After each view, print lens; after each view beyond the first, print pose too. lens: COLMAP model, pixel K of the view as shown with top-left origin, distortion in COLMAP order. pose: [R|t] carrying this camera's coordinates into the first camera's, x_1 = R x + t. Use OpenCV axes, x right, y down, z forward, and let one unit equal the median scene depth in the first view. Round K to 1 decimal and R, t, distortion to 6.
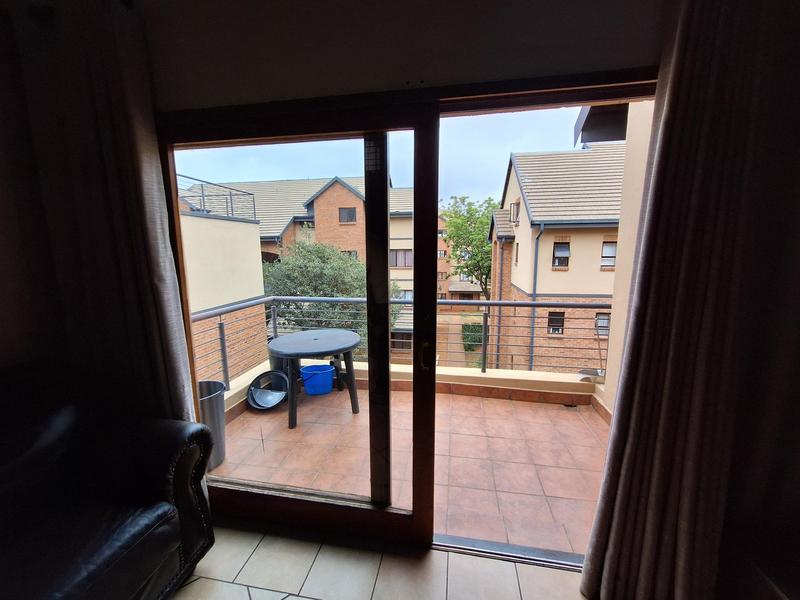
lens RADIAL K [[317.7, 0, 402.1], [0, 317.7, 296.4], [0, 0, 1]] dist [-0.006871, 0.003929]
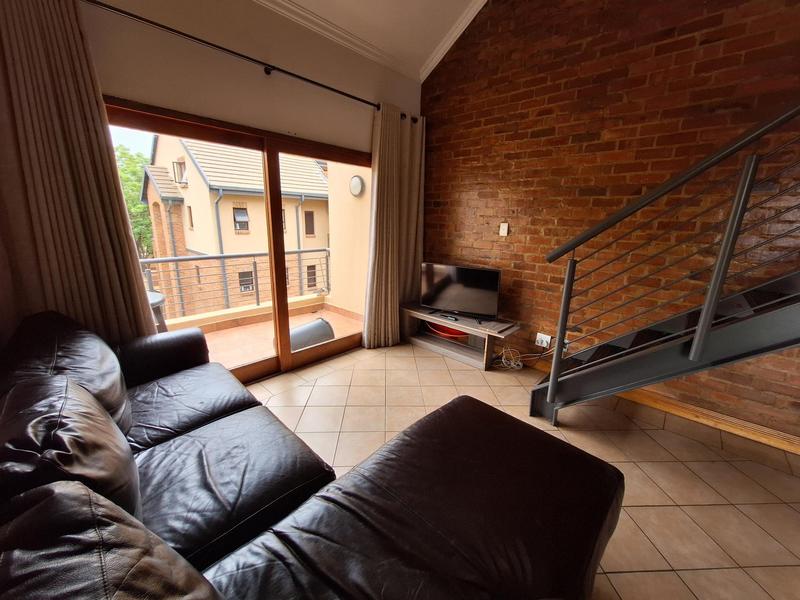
lens RADIAL K [[317.0, 0, 401.9], [0, 317.0, 296.6], [0, 0, 1]] dist [-0.000990, 0.000104]
pose [[0.539994, -0.188065, 0.820389, -0.133724], [0.098909, 0.982142, 0.160041, 0.011023], [-0.835837, -0.005277, 0.548952, -0.068349]]
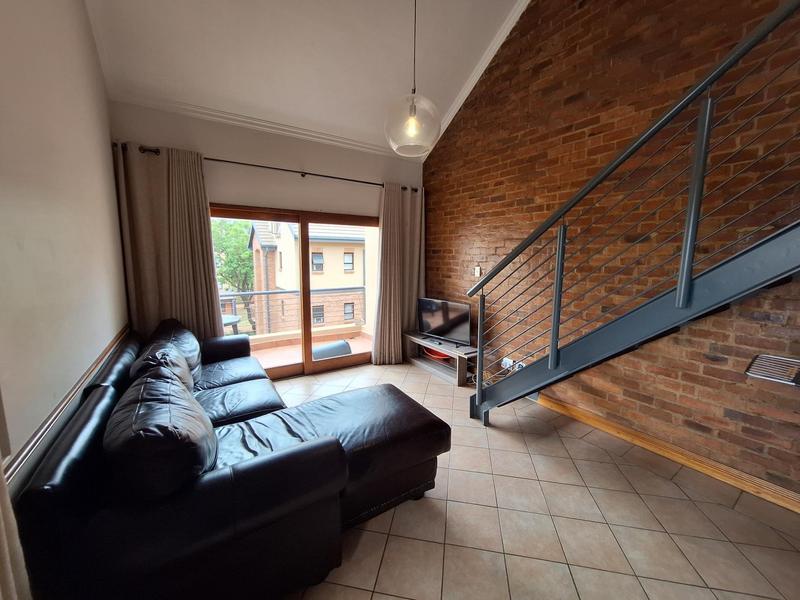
lens RADIAL K [[319.4, 0, 400.9], [0, 319.4, 296.7], [0, 0, 1]] dist [-0.001550, -0.000014]
pose [[0.723514, -0.080608, 0.685588, -0.144854], [0.093741, 0.995432, 0.018111, 0.018219], [-0.683916, 0.051164, 0.727765, -0.165420]]
